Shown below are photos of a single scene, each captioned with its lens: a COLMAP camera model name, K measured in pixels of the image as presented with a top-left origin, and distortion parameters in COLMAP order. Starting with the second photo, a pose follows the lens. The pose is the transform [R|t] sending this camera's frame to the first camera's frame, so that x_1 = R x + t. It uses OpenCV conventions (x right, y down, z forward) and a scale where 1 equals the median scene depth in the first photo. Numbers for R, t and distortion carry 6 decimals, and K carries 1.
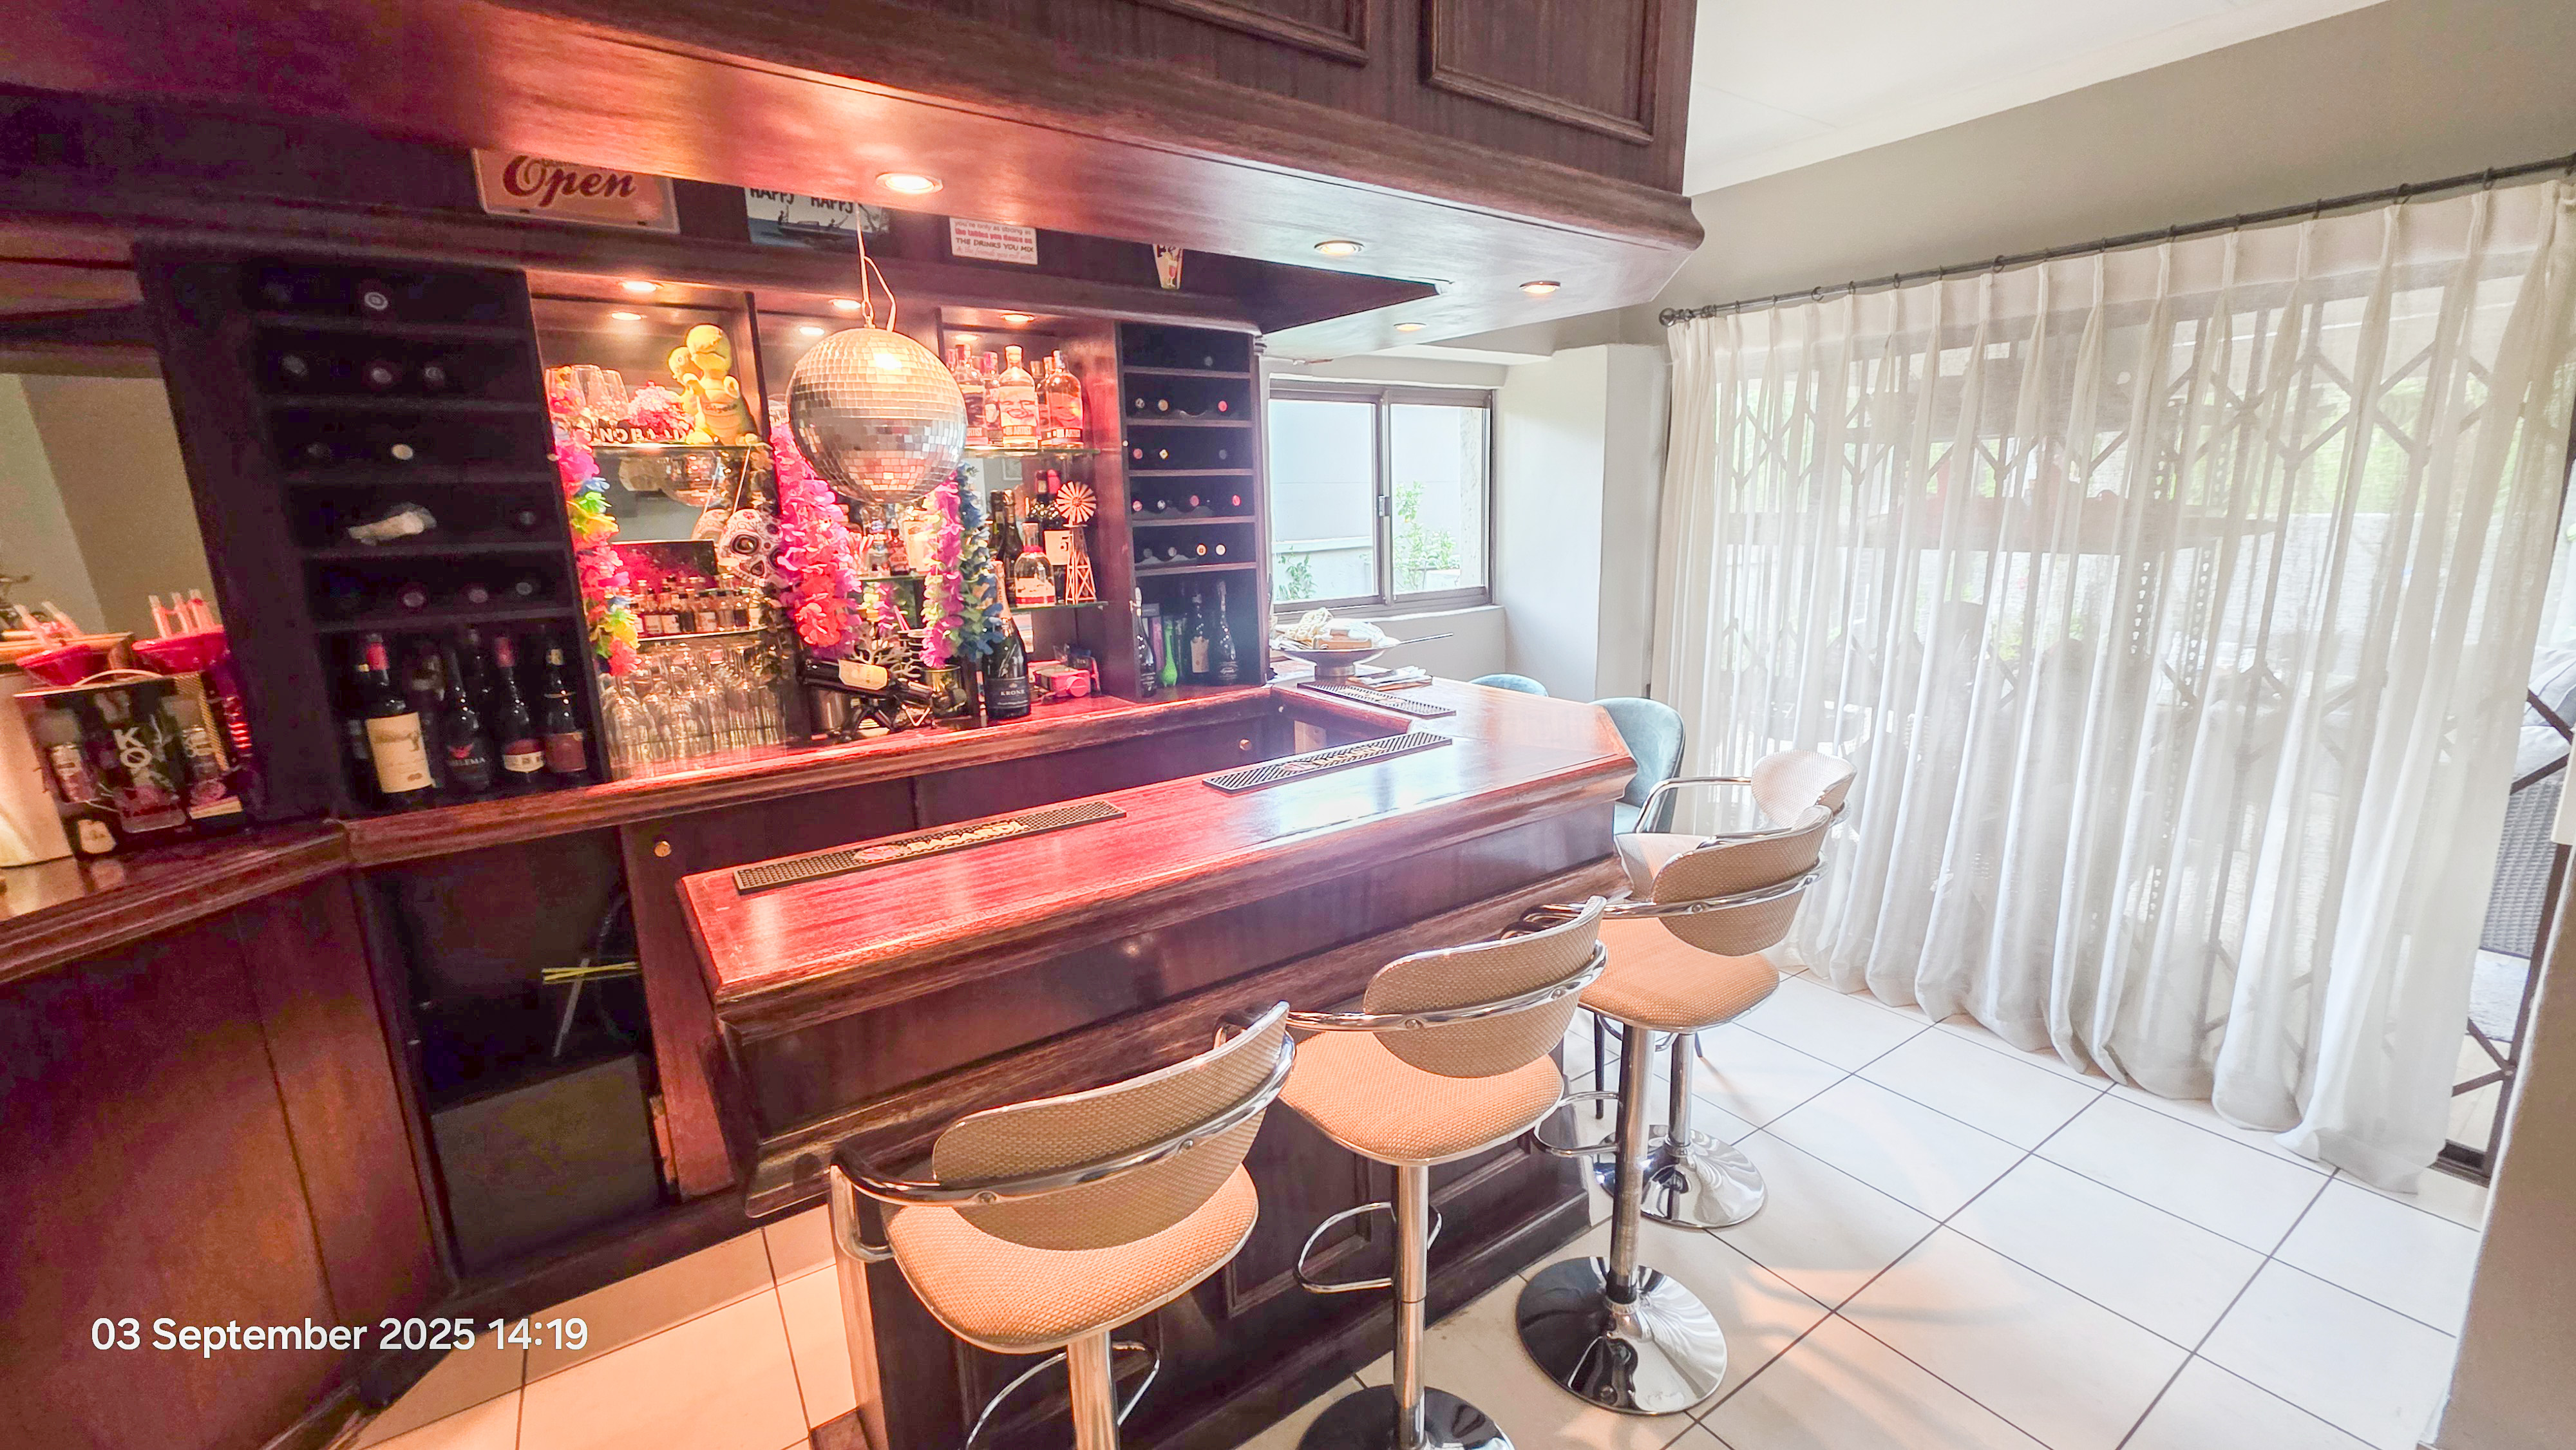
lens RADIAL K [[1033.9, 0, 1290.8], [0, 1033.9, 726.2], [0, 0, 1]] dist [-0.000242, -0.000244]
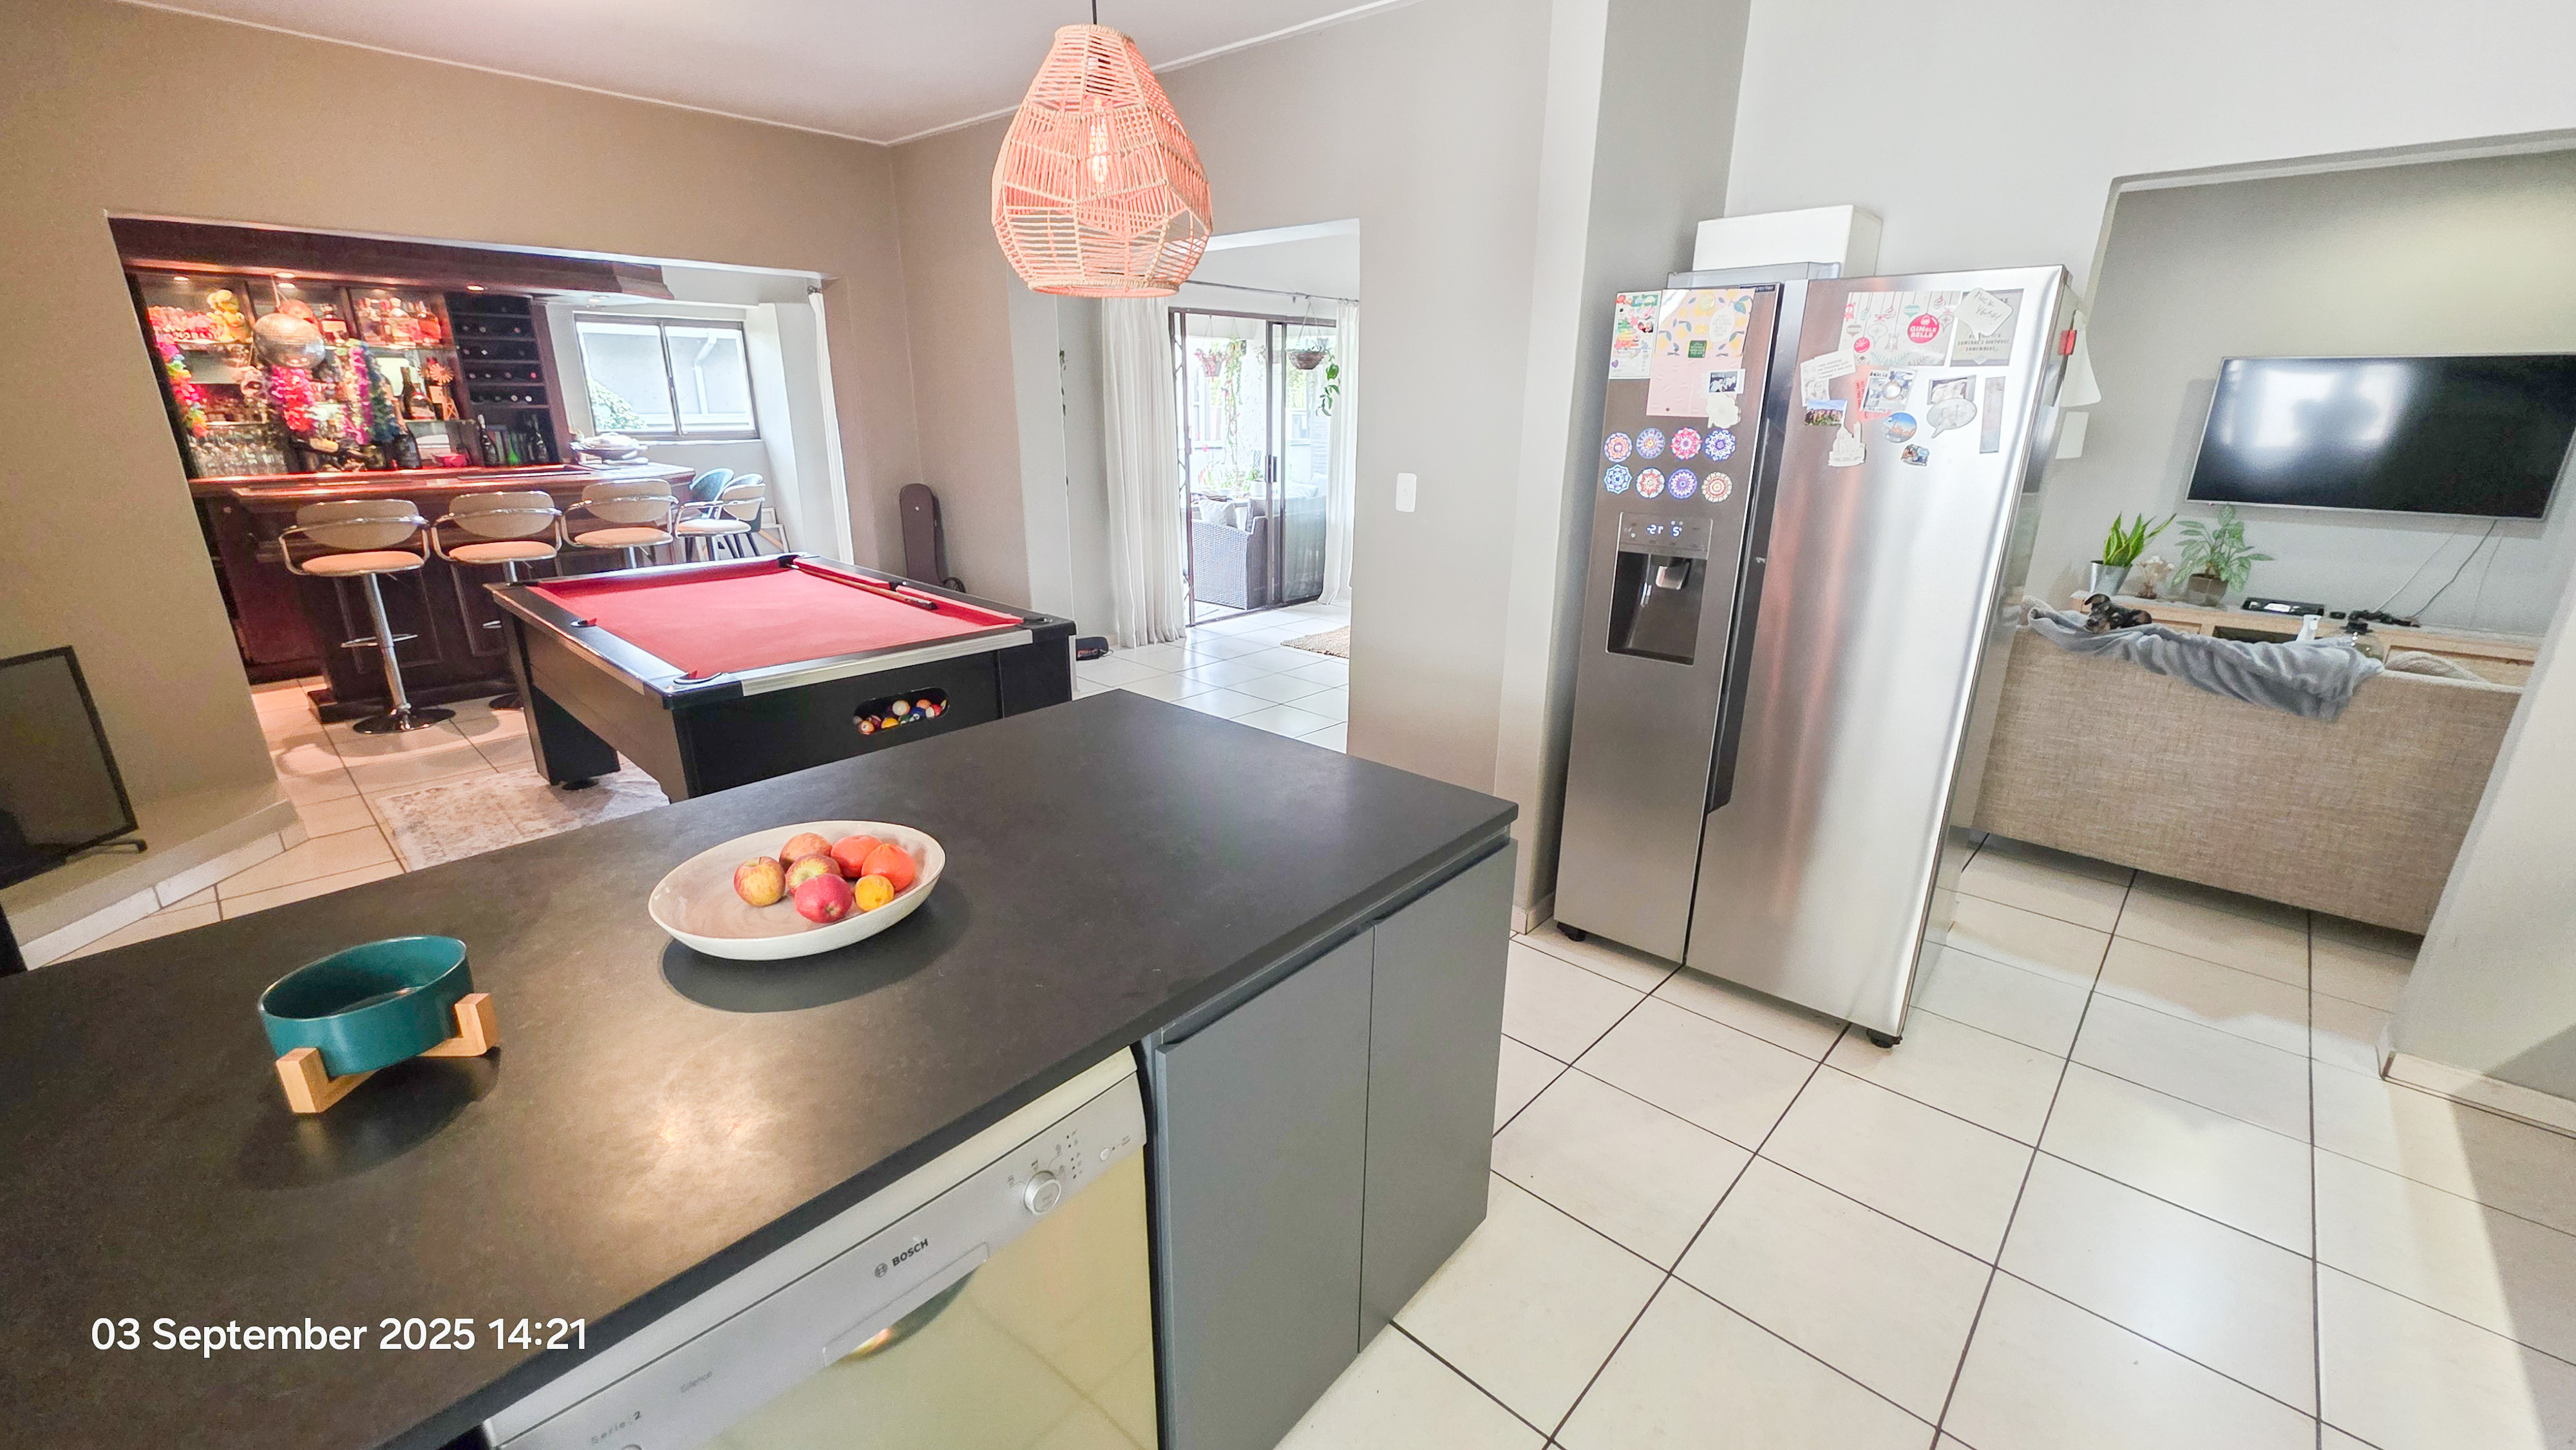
lens RADIAL K [[1033.9, 0, 1292.4], [0, 1033.9, 728.2], [0, 0, 1]] dist [-0.000242, -0.000244]
pose [[0.971737, -0.035027, 0.233453, 1.124234], [0.010989, 0.994570, 0.103484, 0.362406], [-0.235810, -0.097994, 0.966846, -1.803601]]
